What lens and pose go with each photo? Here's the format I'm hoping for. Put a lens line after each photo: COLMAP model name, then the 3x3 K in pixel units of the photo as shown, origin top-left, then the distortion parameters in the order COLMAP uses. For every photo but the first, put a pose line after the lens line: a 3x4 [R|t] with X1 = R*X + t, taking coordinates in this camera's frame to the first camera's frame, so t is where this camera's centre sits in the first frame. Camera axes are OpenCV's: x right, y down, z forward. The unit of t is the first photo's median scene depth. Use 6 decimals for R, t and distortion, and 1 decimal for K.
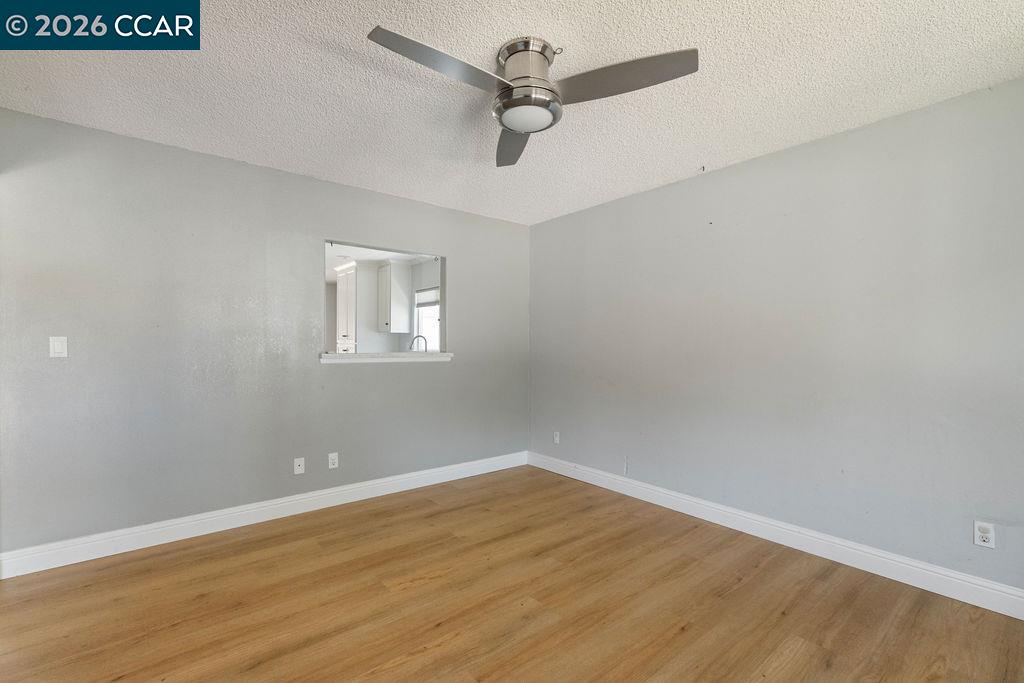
lens RADIAL K [[450.1, 0, 511.6], [0, 450.1, 343.7], [0, 0, 1]] dist [-0.001838, 0.002206]
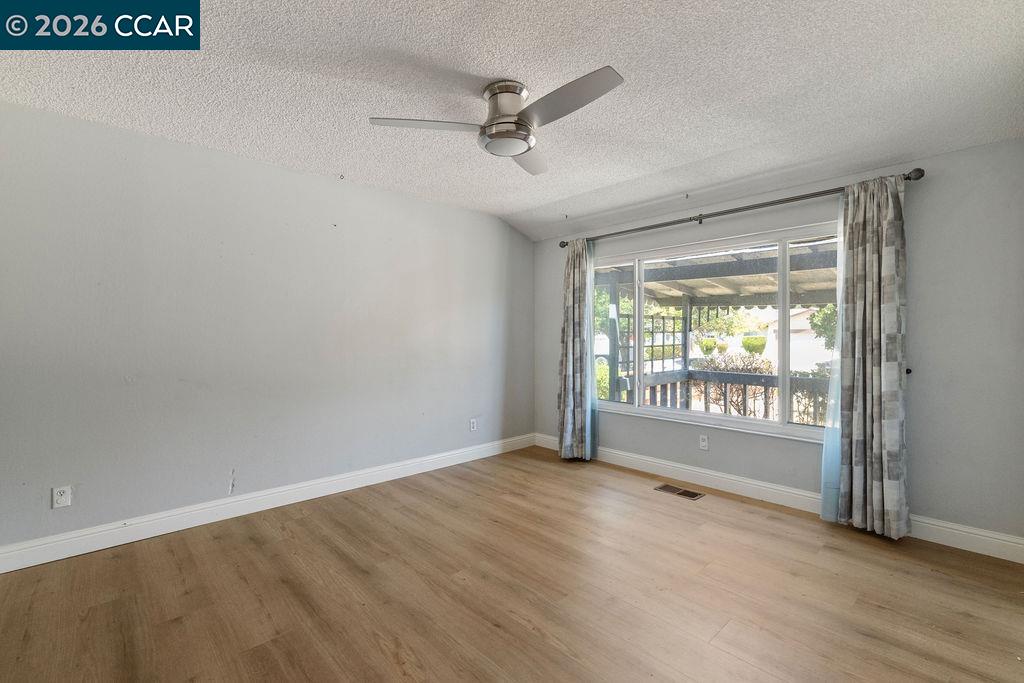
lens RADIAL K [[450.1, 0, 513.9], [0, 450.1, 337.5], [0, 0, 1]] dist [-0.001838, 0.002206]
pose [[-0.060263, -0.010418, 0.998128, -0.807319], [0.001665, 0.999943, 0.010537, 0.001201], [-0.998181, 0.002297, -0.060243, 0.739674]]
